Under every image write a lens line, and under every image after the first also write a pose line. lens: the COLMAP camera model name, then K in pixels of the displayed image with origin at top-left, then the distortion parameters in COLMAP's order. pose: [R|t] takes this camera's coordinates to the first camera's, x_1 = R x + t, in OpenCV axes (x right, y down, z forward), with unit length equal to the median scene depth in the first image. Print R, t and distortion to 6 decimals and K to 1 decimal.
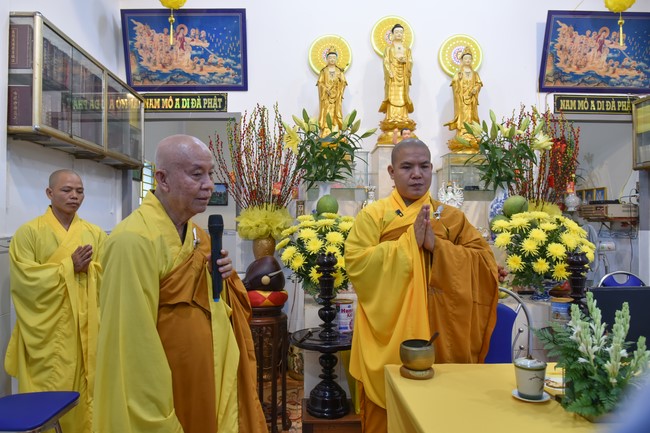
lens RADIAL K [[468.7, 0, 325.0], [0, 468.7, 216.5], [0, 0, 1]] dist [0.000743, 0.000136]
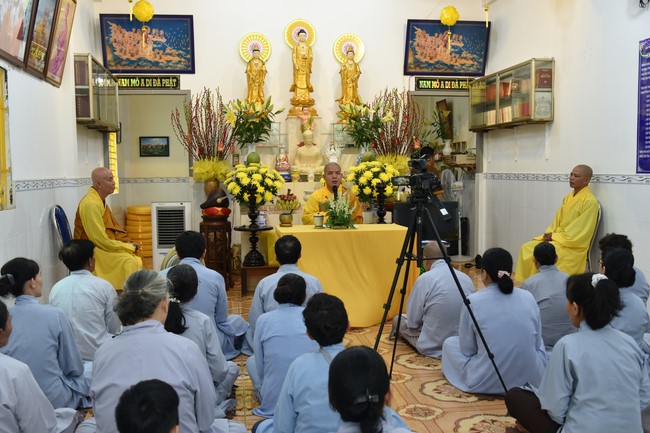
lens RADIAL K [[682.4, 0, 325.0], [0, 682.4, 216.5], [0, 0, 1]] dist [-0.007879, -0.005580]
pose [[0.995869, -0.016163, 0.089347, 0.029876], [0.009387, 0.997083, 0.075747, 0.000119], [-0.090310, -0.074595, 0.993116, -1.101506]]
